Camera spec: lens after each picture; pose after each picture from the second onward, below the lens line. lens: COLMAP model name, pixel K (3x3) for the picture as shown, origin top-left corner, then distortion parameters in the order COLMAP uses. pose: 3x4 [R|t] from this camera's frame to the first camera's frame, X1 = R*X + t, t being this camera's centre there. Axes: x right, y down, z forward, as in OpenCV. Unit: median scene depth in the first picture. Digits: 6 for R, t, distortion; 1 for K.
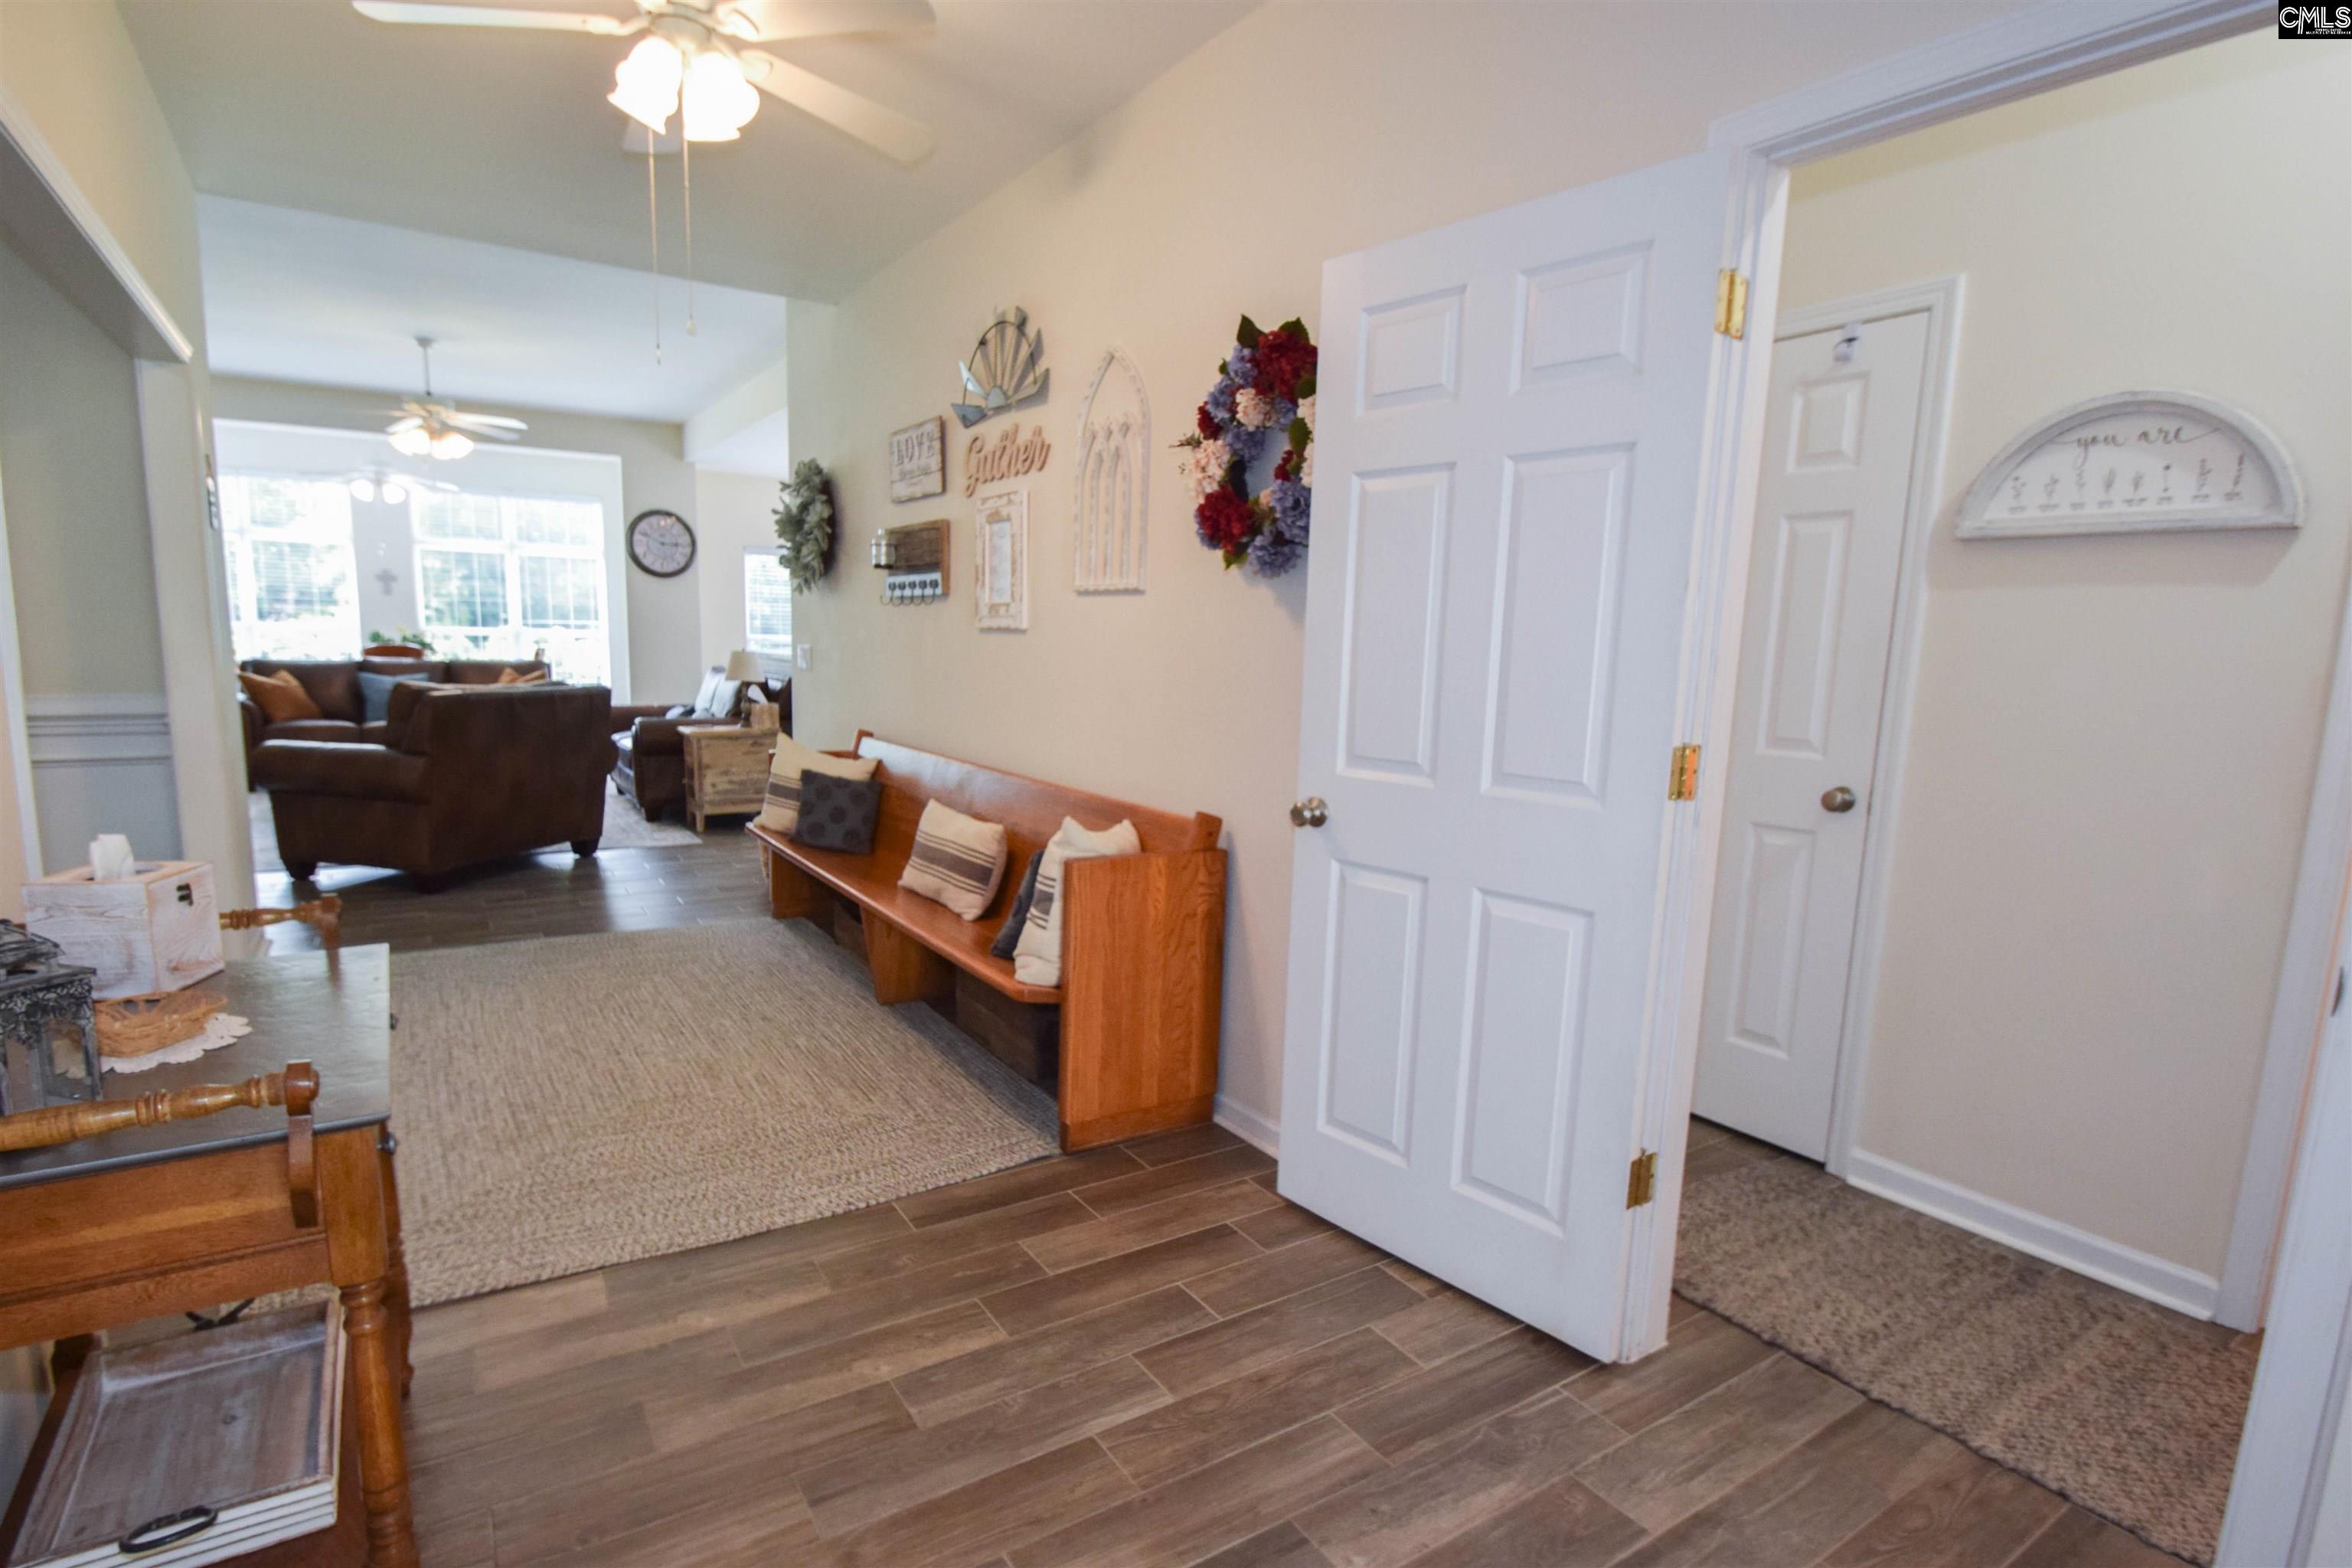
lens RADIAL K [[1171.7, 0, 1134.5], [0, 1171.7, 823.4], [0, 0, 1]] dist [0.002153, 0.000102]
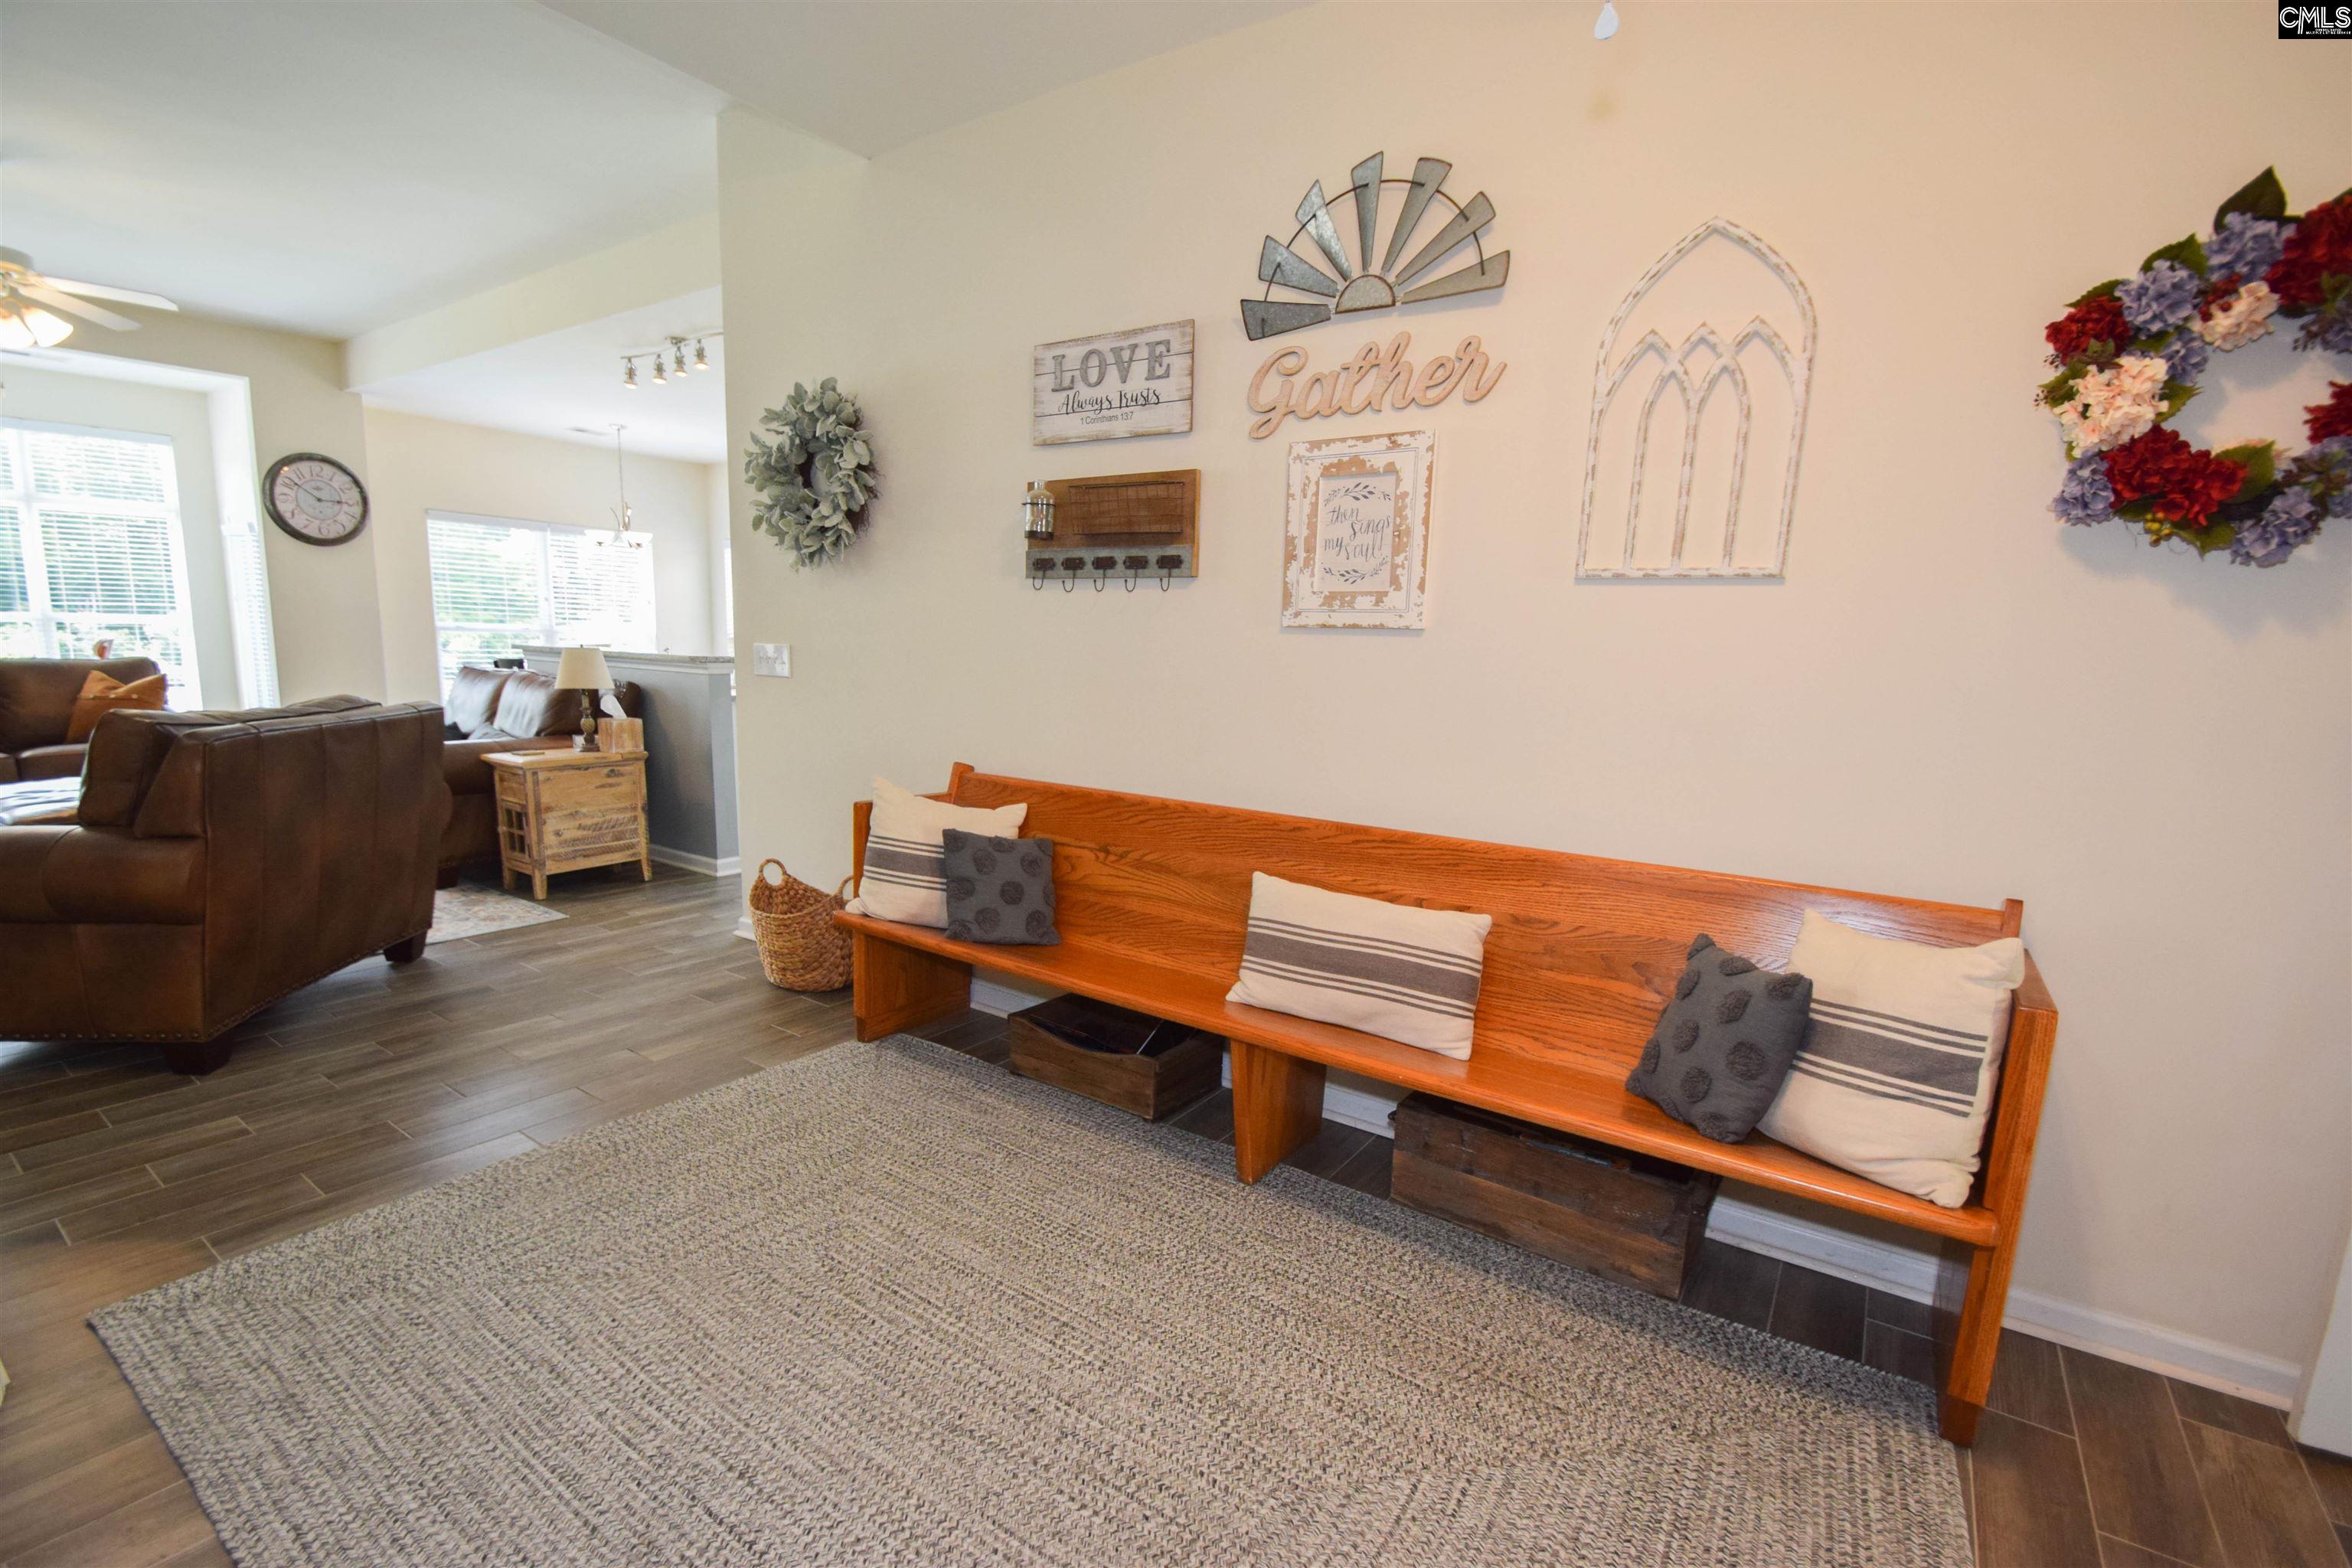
lens RADIAL K [[1057.3, 0, 1157.3], [0, 1057.3, 819.4], [0, 0, 1]] dist [0.008888, -0.014592]
pose [[0.922024, -0.065026, 0.381633, -0.422543], [0.055317, 0.997806, 0.036370, -0.070573], [-0.383160, -0.012423, 0.923598, 0.399199]]
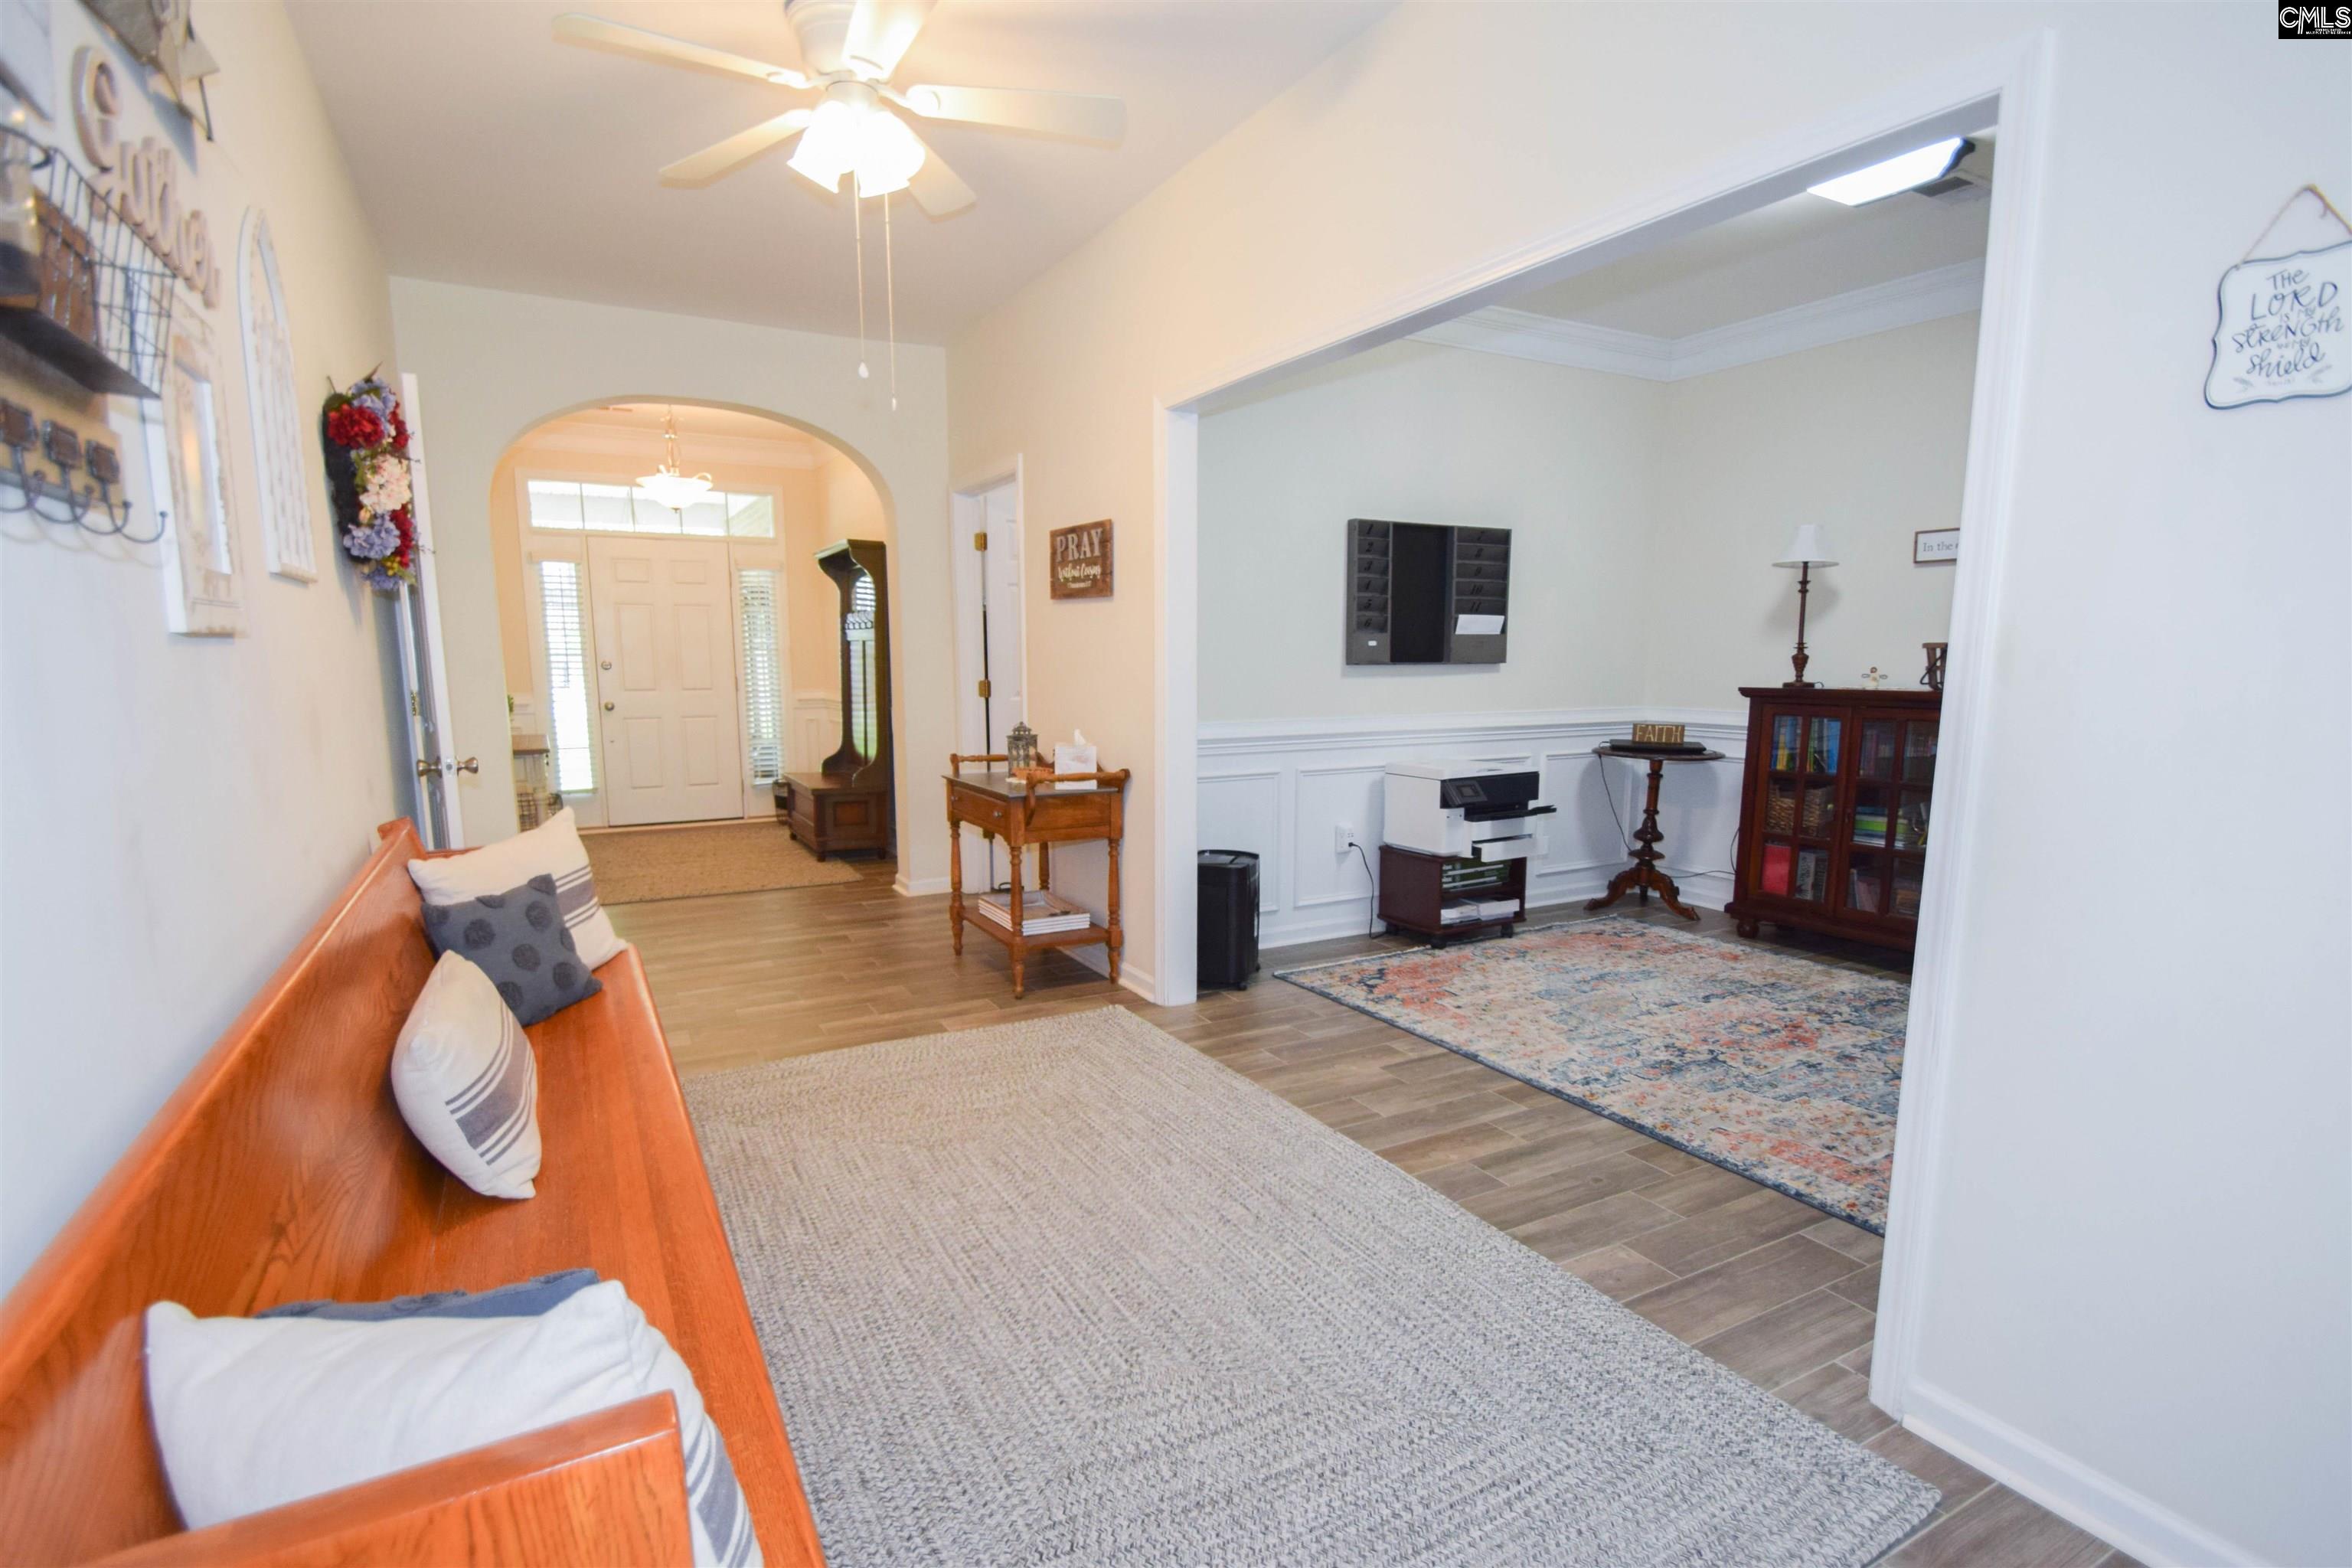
lens RADIAL K [[1110.9, 0, 1192.1], [0, 1110.9, 827.5], [0, 0, 1]] dist [0.001562, -0.009668]
pose [[-0.999173, -0.032713, 0.024152, -0.418628], [-0.023635, 0.950539, 0.309703, -0.203512], [-0.033089, 0.308876, -0.950526, 1.223862]]
